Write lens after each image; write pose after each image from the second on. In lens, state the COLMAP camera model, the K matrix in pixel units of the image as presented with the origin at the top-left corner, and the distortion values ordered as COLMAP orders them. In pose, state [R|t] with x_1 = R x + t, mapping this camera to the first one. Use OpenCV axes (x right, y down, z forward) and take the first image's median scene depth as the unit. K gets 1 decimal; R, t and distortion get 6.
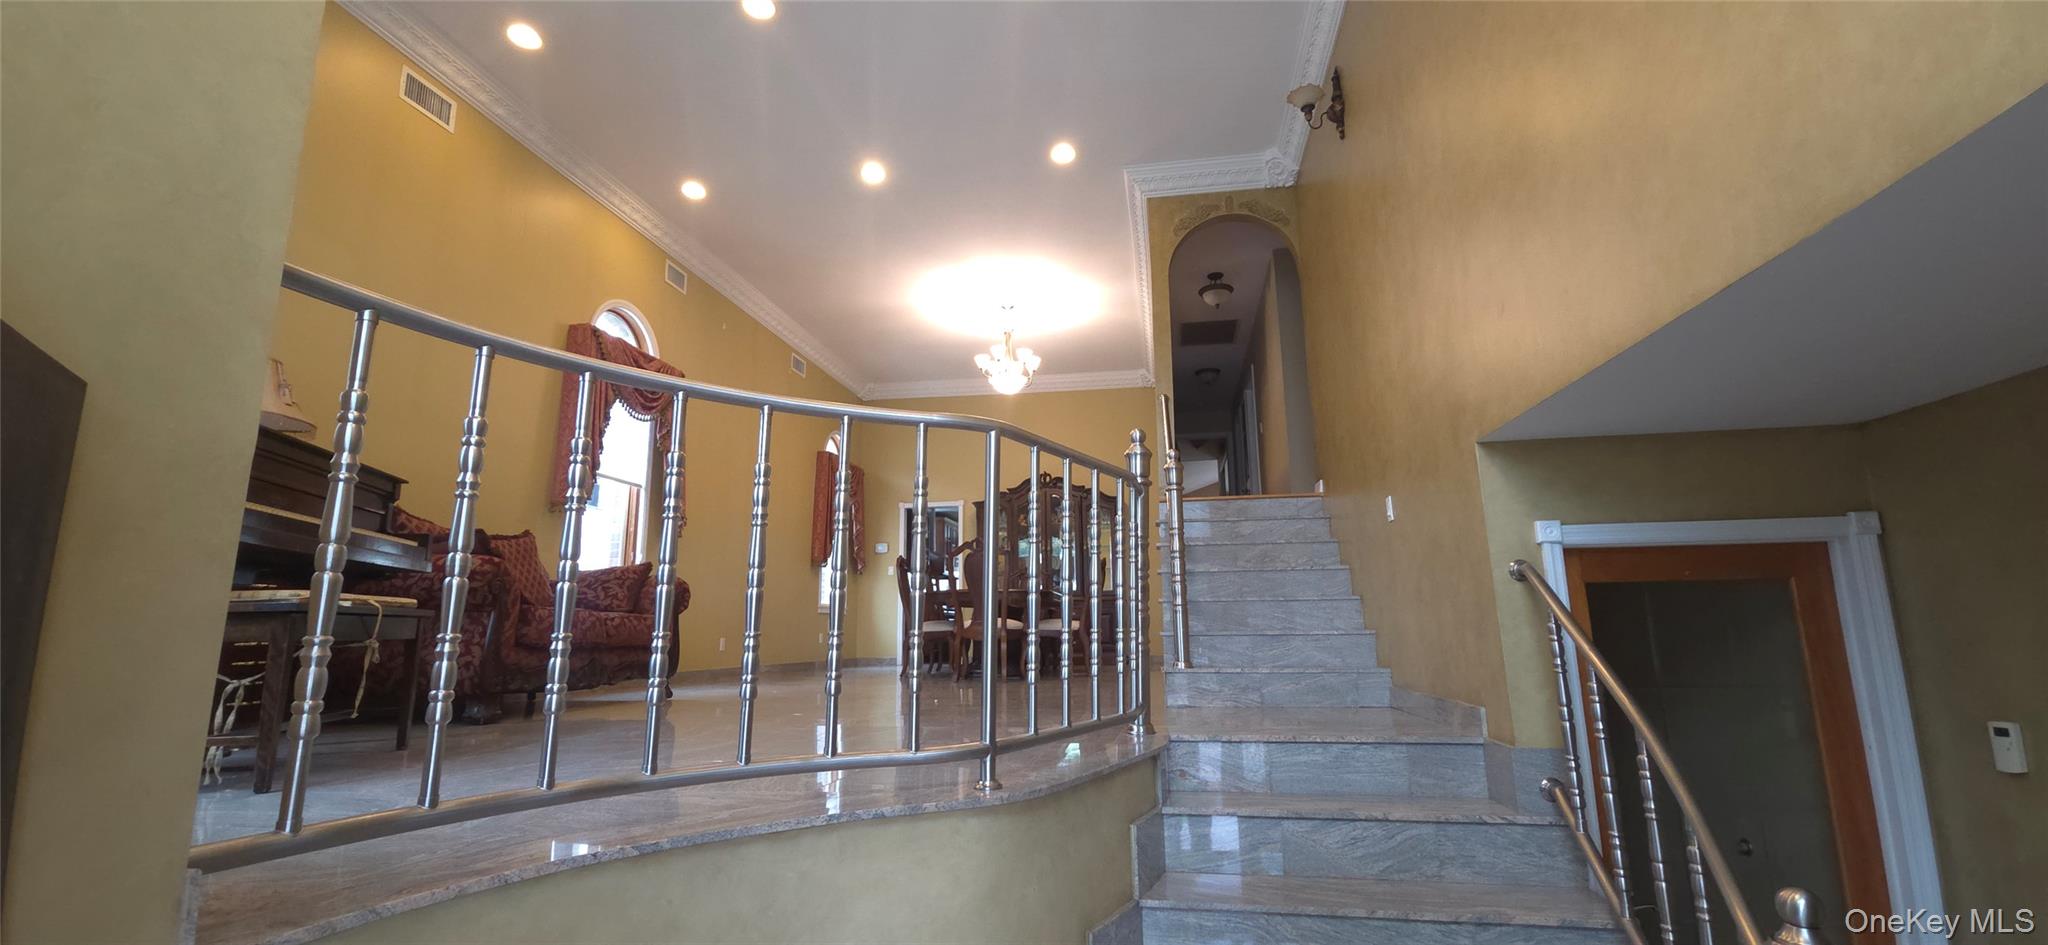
lens RADIAL K [[831.9, 0, 1027.9], [0, 831.9, 477.2], [0, 0, 1]] dist [0.001201, 0.000078]
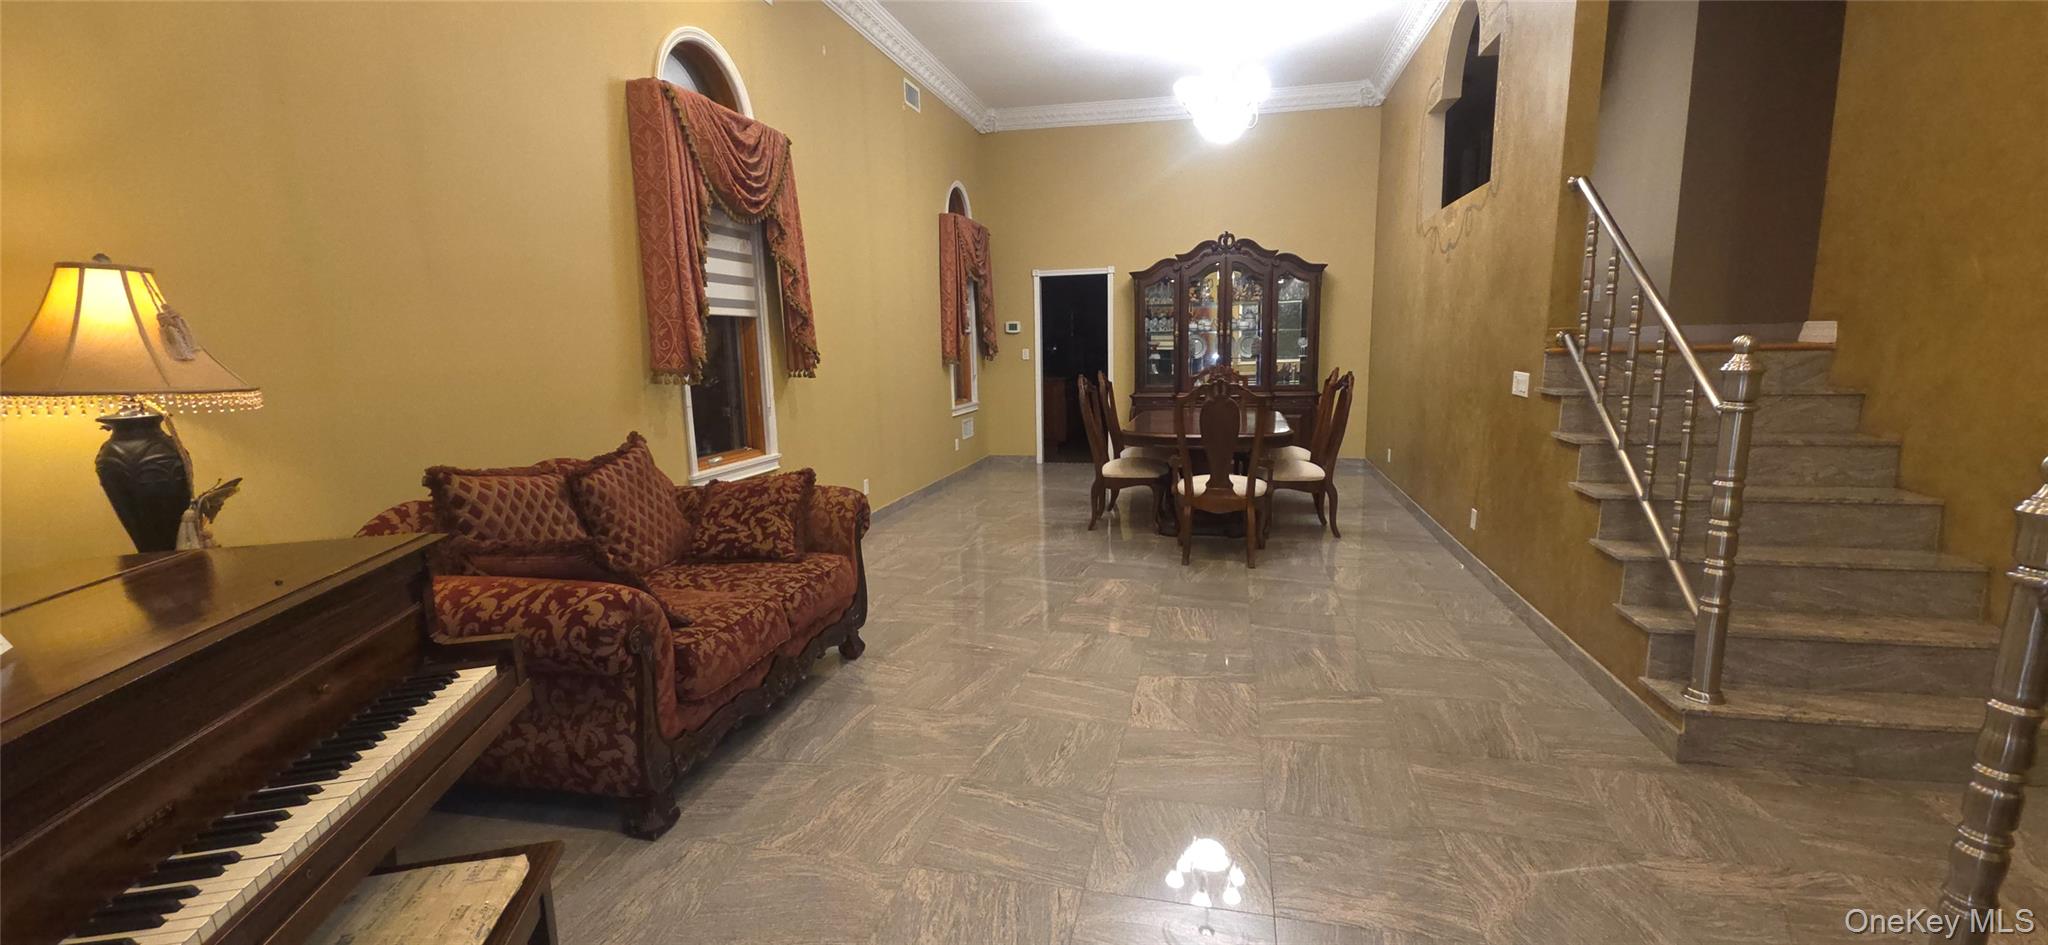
lens RADIAL K [[831.9, 0, 1021.7], [0, 831.9, 477.2], [0, 0, 1]] dist [0.001201, 0.000078]
pose [[0.997899, 0.001912, -0.064766, -0.202086], [0.020676, 0.937910, 0.346262, -0.109318], [0.061406, -0.346873, 0.935900, 0.311361]]
